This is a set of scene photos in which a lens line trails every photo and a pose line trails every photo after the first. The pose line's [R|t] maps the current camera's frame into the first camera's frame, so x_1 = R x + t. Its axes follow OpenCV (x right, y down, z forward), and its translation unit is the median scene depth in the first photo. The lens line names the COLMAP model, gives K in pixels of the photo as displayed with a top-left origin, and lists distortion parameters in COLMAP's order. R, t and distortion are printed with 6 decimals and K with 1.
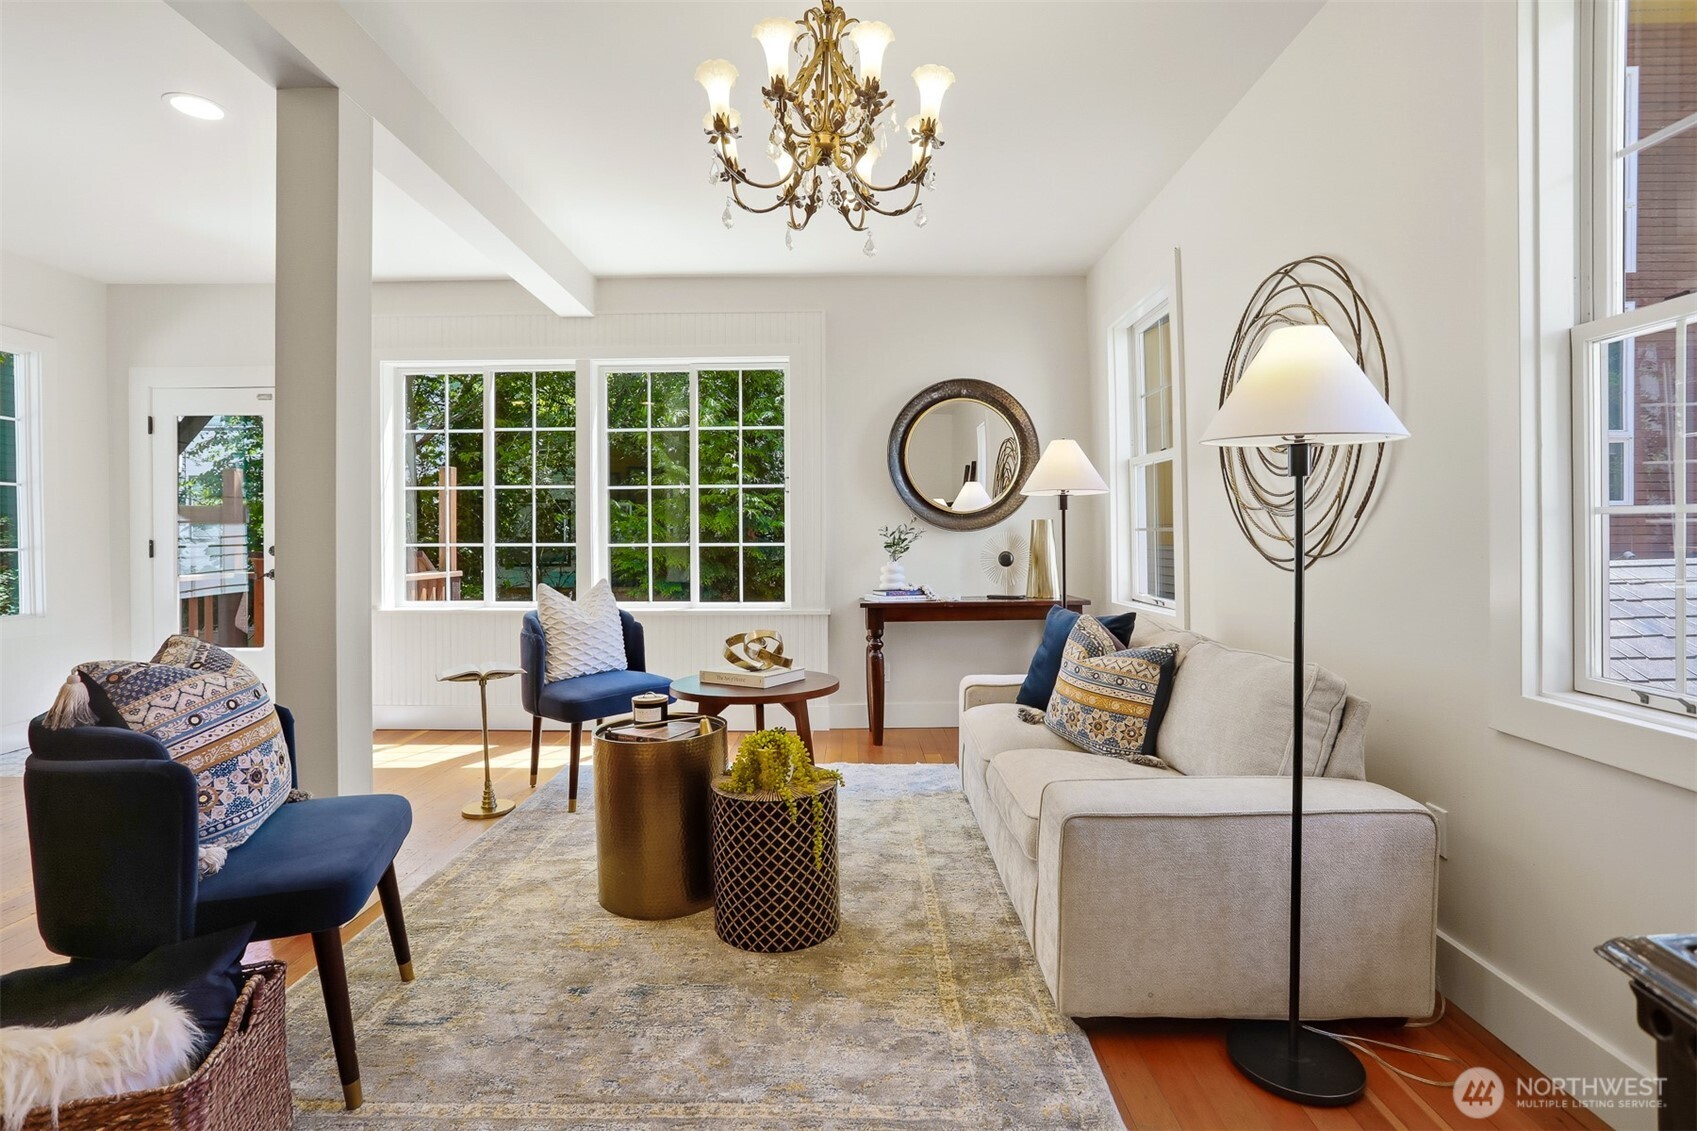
lens RADIAL K [[815.7, 0, 844.1], [0, 815.7, 530.5], [0, 0, 1]] dist [-0.048035, 0.016713]
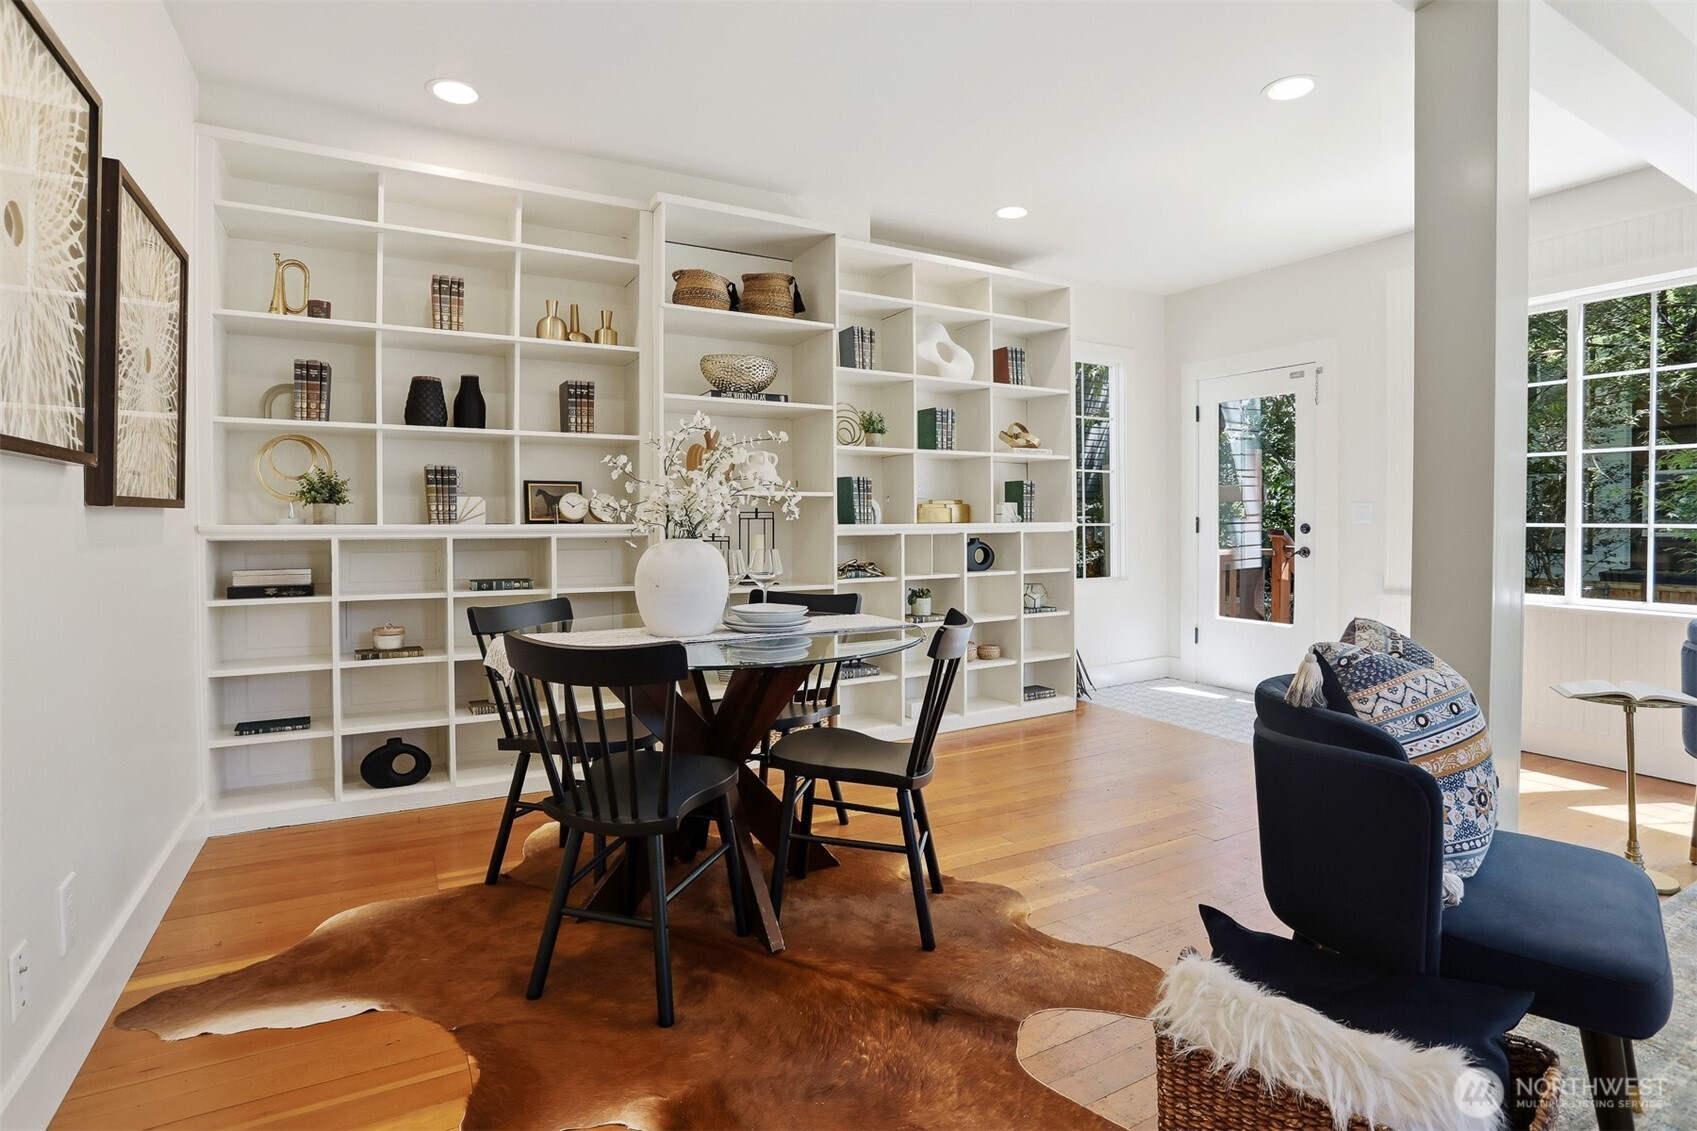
lens RADIAL K [[826.0, 0, 844.1], [0, 826.0, 545.1], [0, 0, 1]] dist [-0.021206, 0.001300]
pose [[0.488872, 0.032784, -0.871739, -0.353528], [0.005935, 0.999145, 0.040904, 0.003064], [0.872335, -0.025171, 0.488260, 0.002703]]
